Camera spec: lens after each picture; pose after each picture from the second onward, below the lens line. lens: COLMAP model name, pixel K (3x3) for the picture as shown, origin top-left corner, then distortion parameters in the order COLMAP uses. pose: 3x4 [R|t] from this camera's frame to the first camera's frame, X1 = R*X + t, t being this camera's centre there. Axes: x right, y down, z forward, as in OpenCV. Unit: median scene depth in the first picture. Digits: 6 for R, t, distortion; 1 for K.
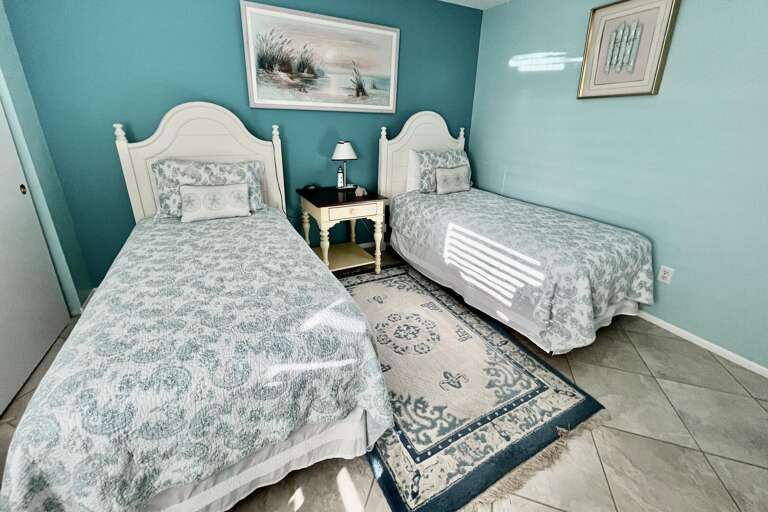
lens RADIAL K [[311.9, 0, 383.4], [0, 311.9, 219.0], [0, 0, 1]] dist [0.002632, -0.000762]
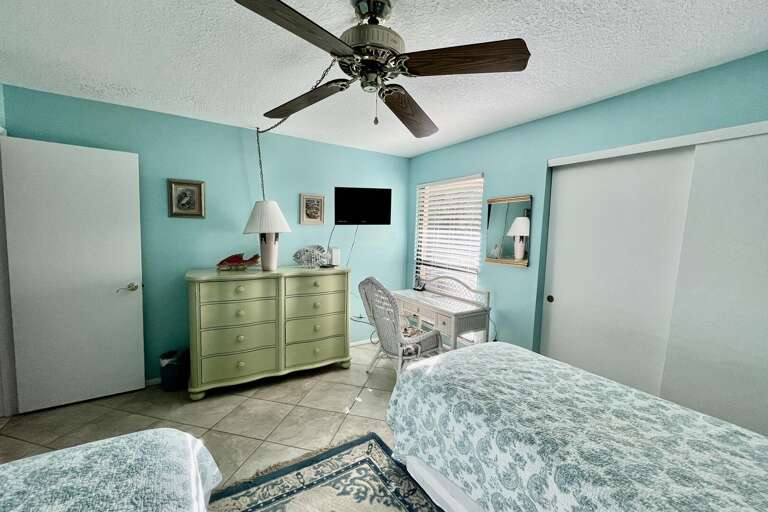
lens RADIAL K [[311.9, 0, 384.0], [0, 311.9, 255.7], [0, 0, 1]] dist [0.002632, -0.000762]
pose [[-0.995226, -0.047926, -0.085017, 0.185404], [-0.077121, 0.920046, 0.384145, -0.662903], [0.059809, 0.388868, -0.919350, 1.808102]]
